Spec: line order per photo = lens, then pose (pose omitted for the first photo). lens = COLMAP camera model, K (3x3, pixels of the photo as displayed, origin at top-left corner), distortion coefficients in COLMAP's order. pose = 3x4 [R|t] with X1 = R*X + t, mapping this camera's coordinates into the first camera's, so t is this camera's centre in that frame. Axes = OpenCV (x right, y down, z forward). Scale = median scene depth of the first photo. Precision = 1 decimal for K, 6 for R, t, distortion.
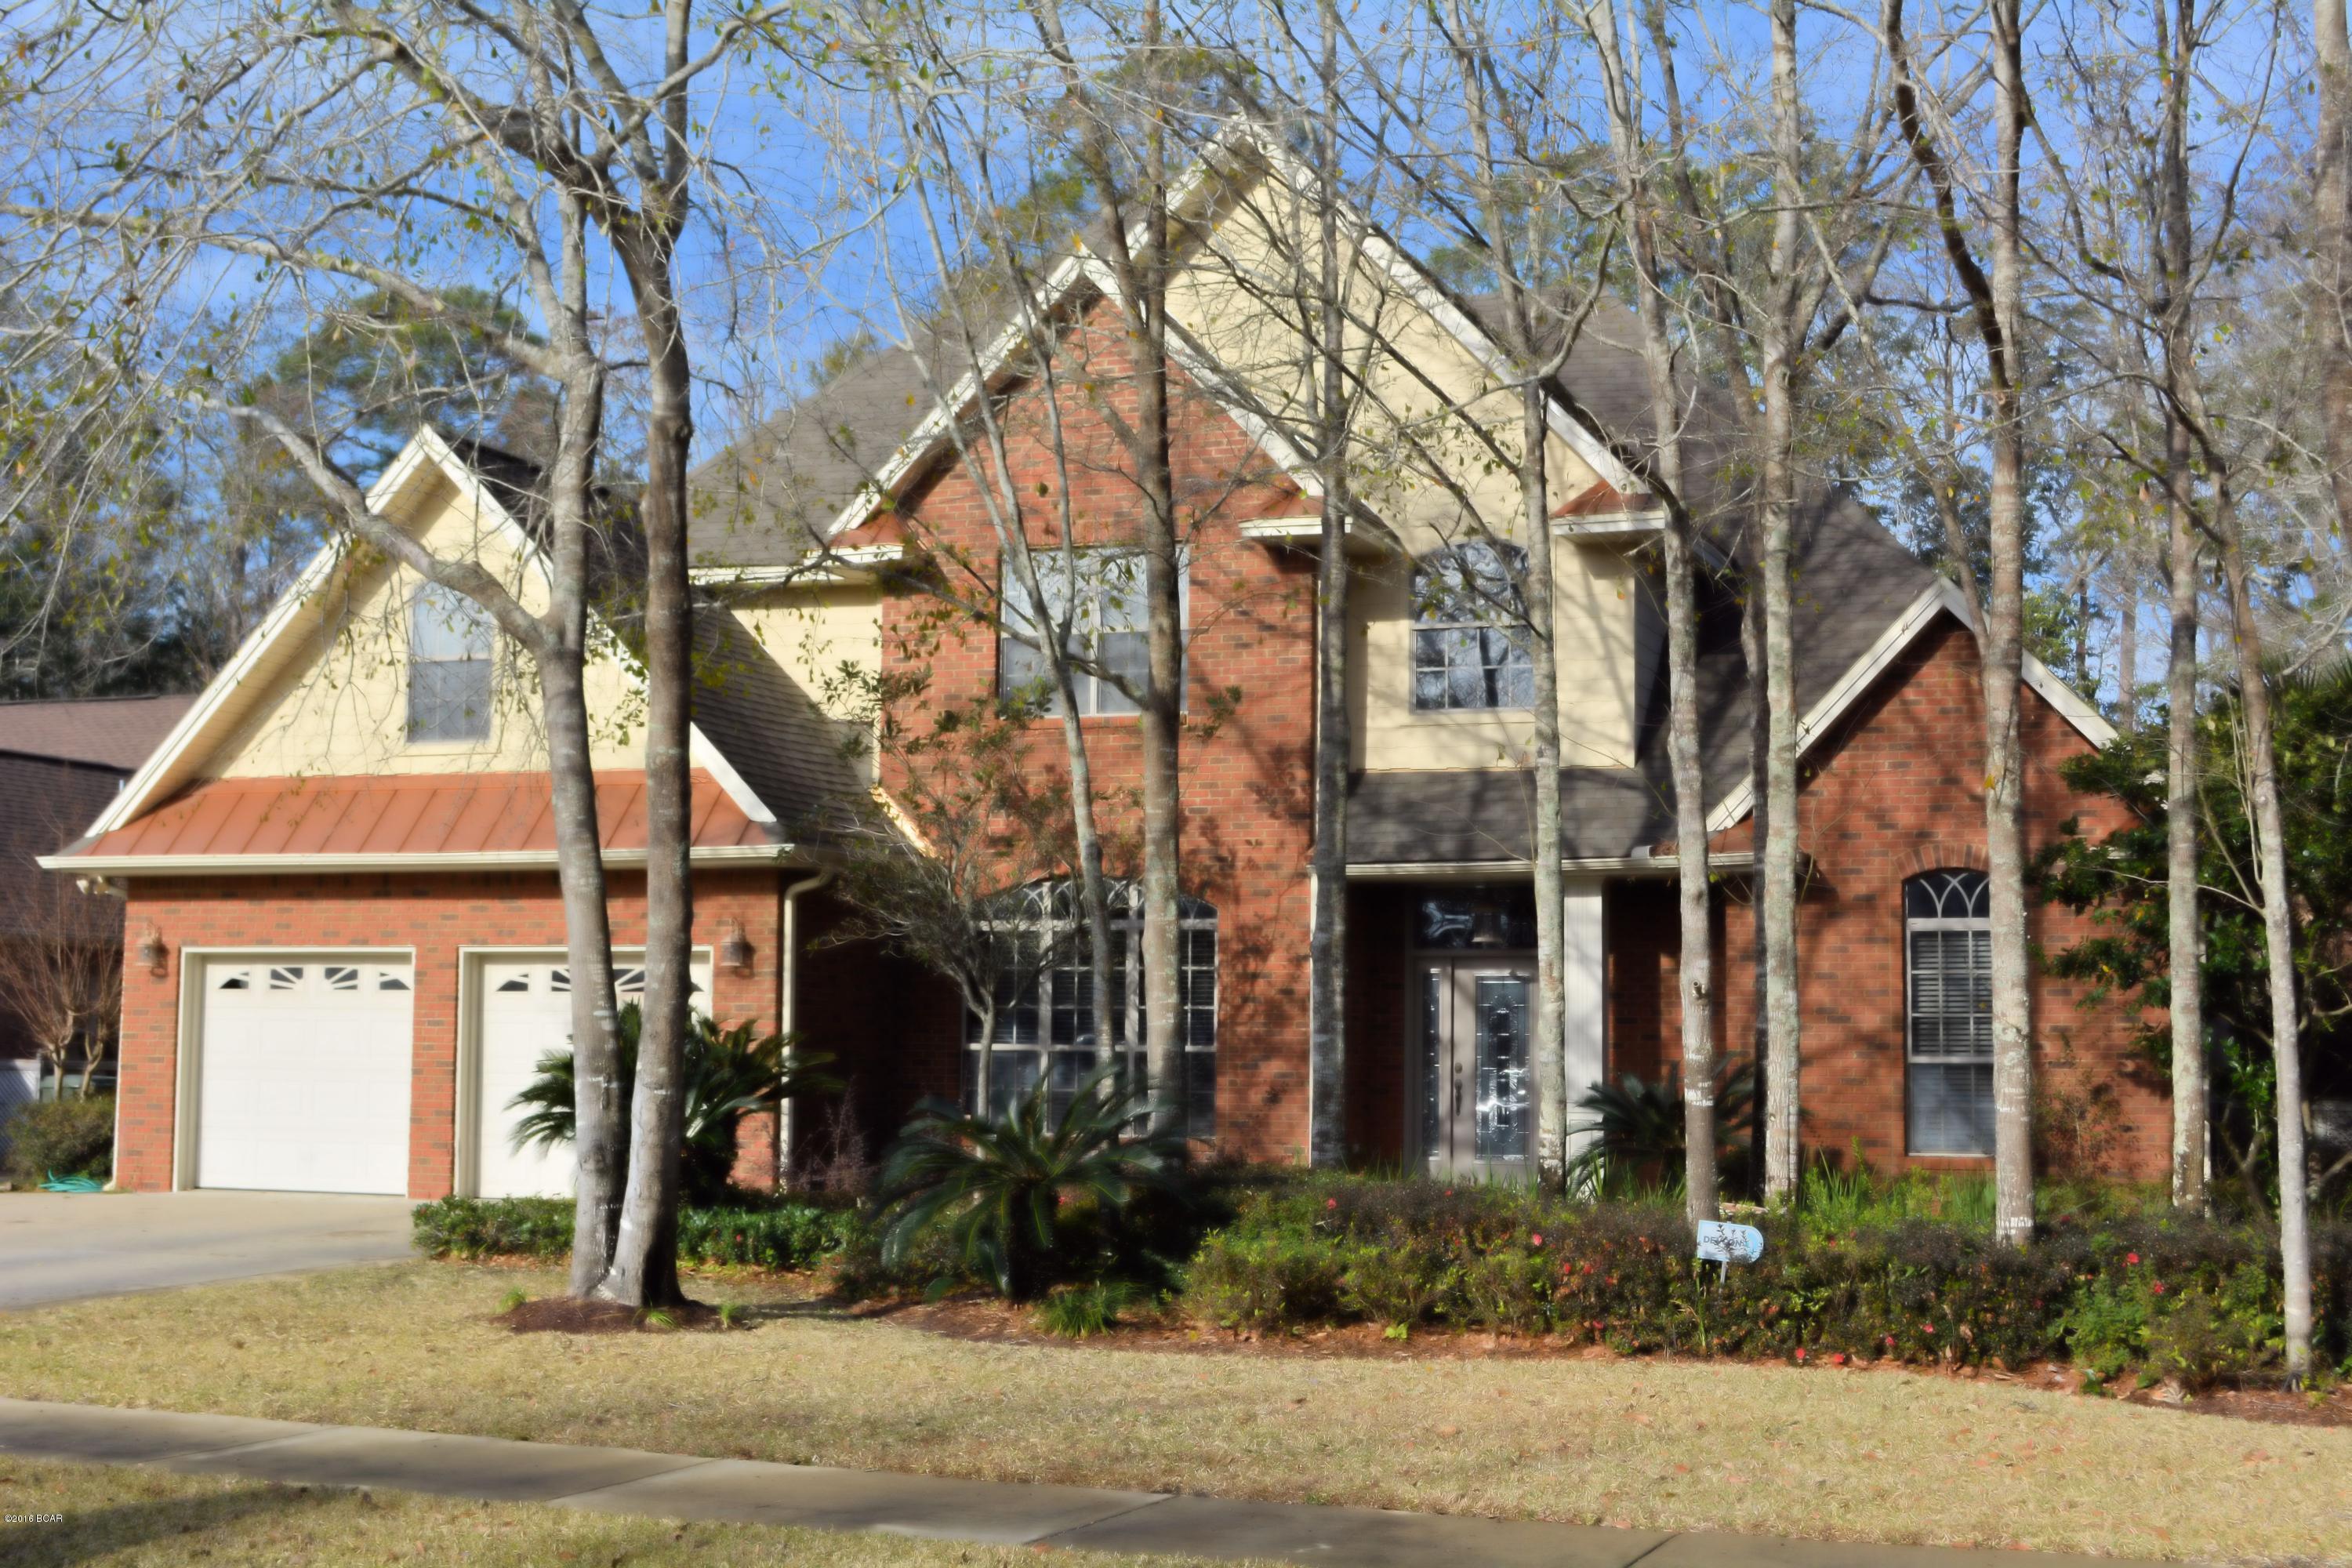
lens RADIAL K [[2887.6, 0, 1176.0], [0, 2887.6, 784.0], [0, 0, 1]] dist [0.018287, -0.039876]
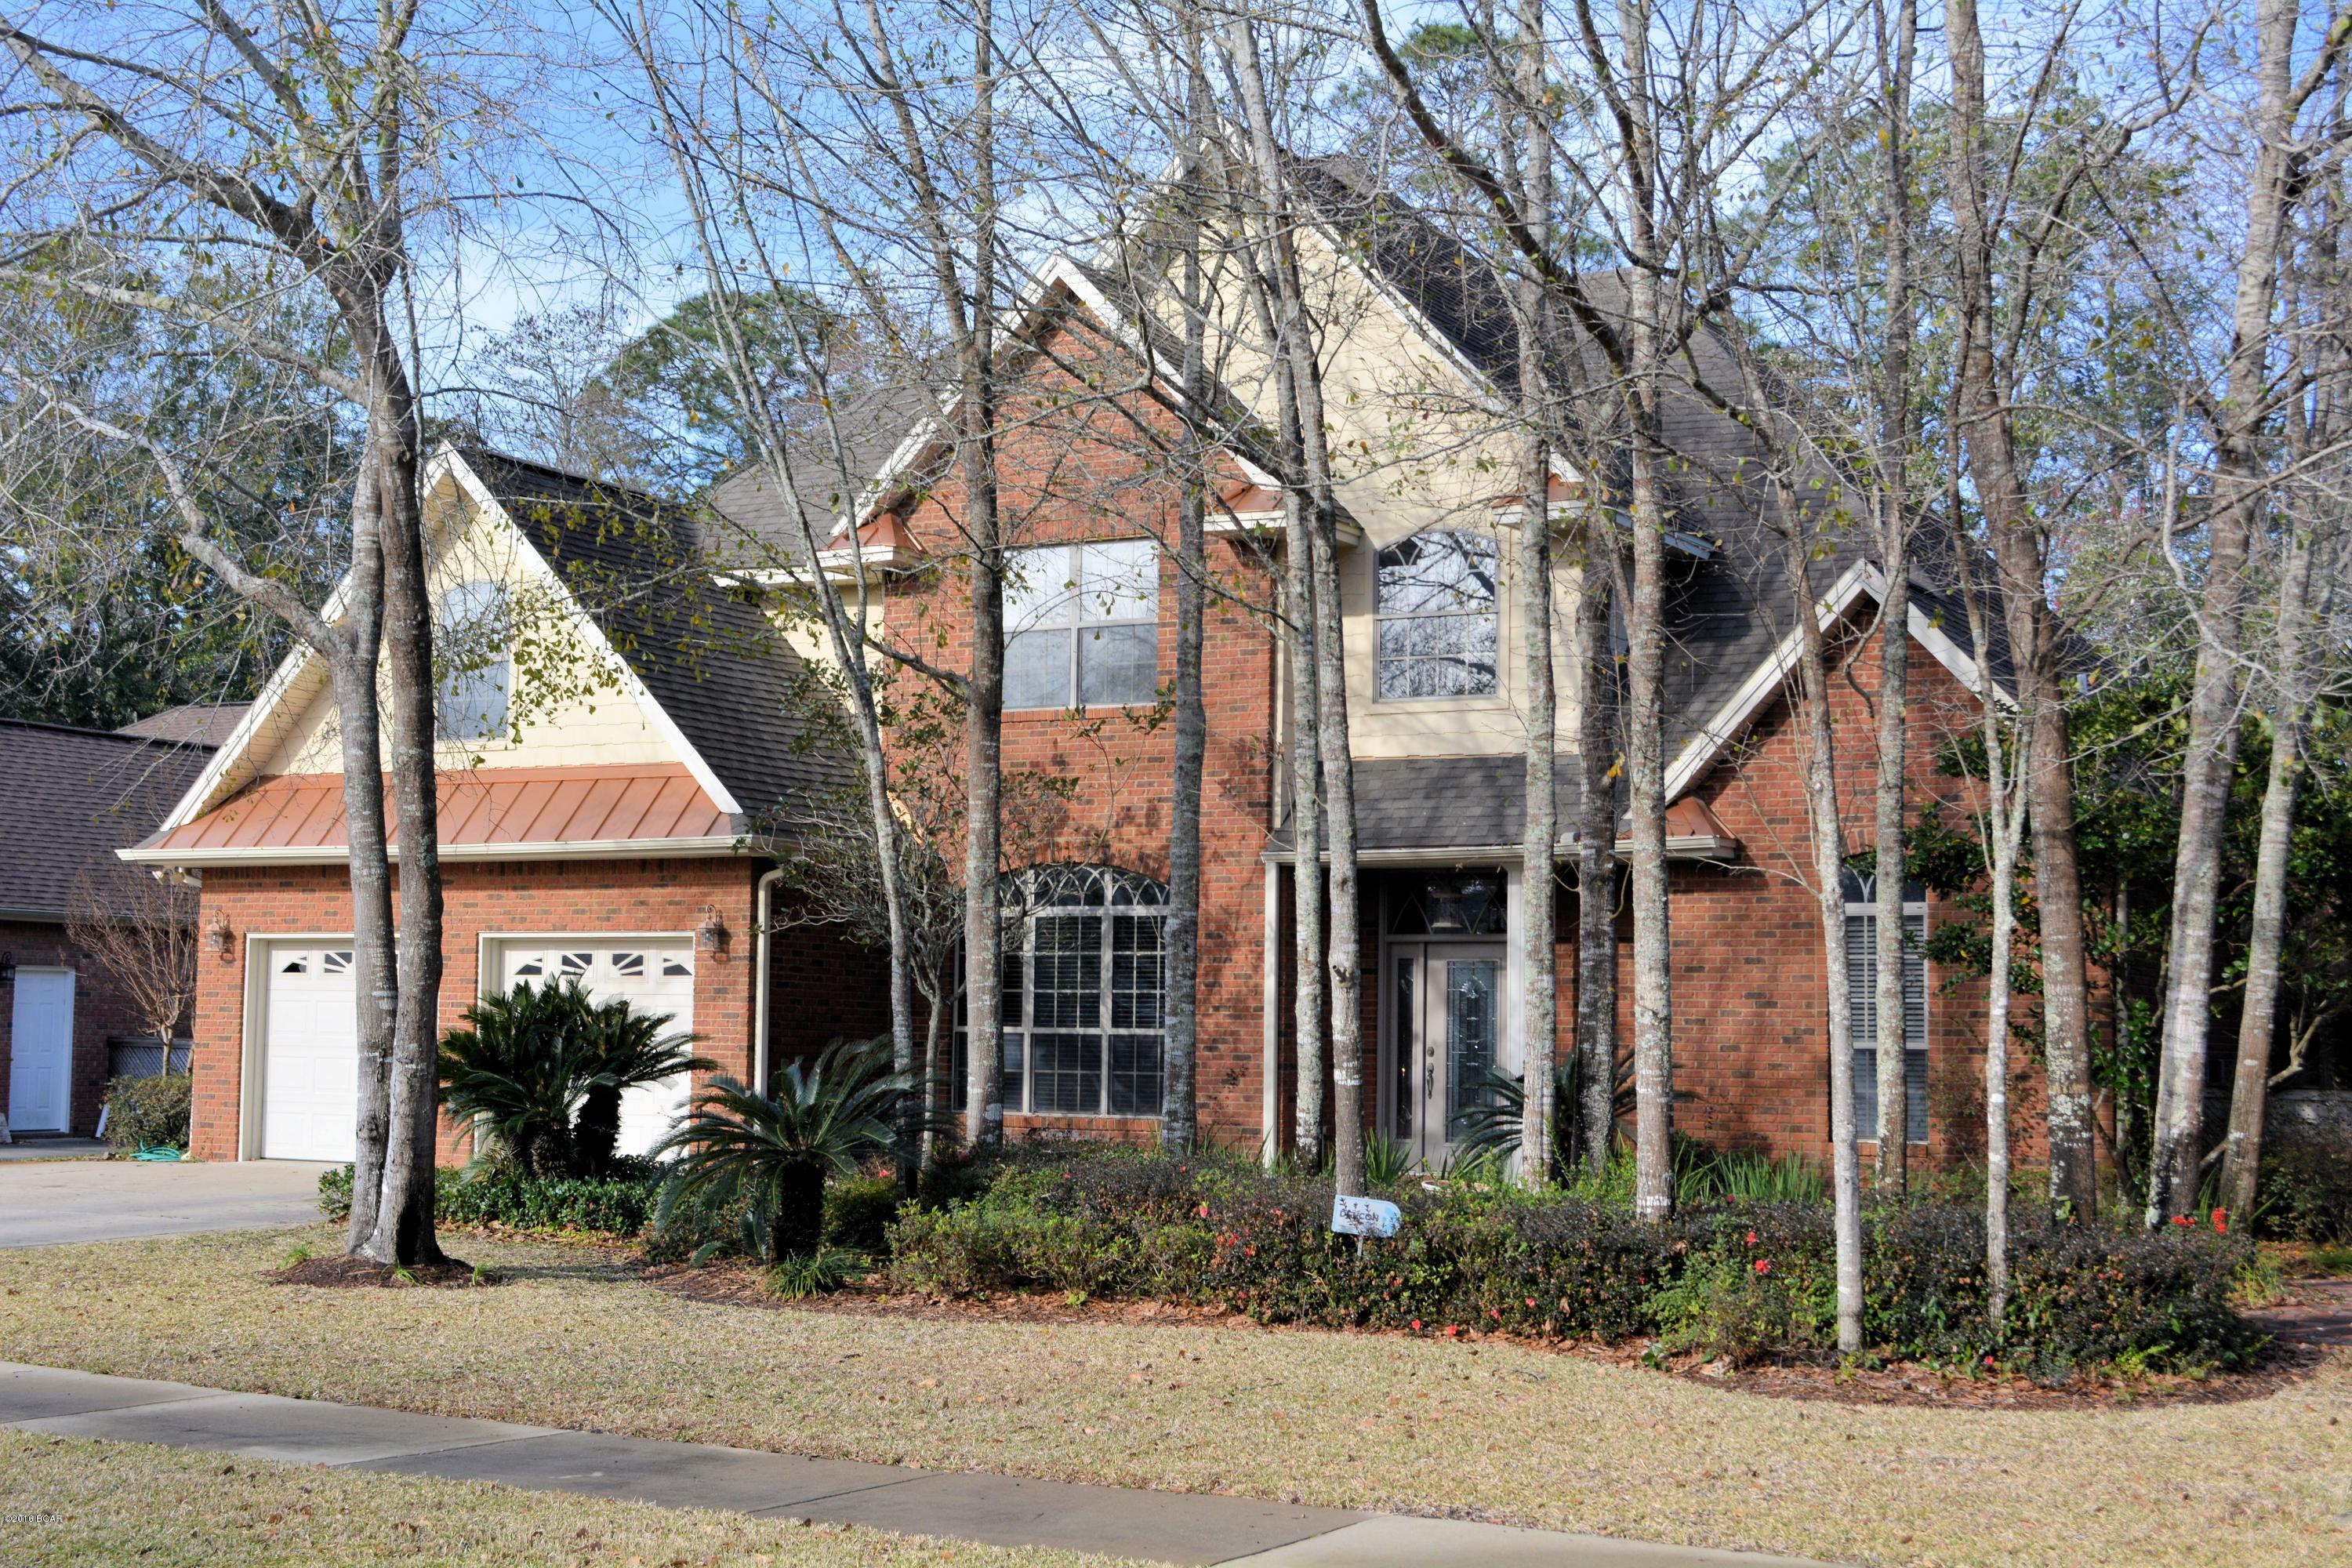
lens RADIAL K [[2936.1, 0, 1176.0], [0, 2936.1, 784.0], [0, 0, 1]] dist [0.021706, -0.018013]
pose [[0.989604, -0.007825, -0.143609, 0.228426], [0.008627, 0.999950, 0.004965, -0.001925], [0.143563, -0.006152, 0.989622, -0.041832]]
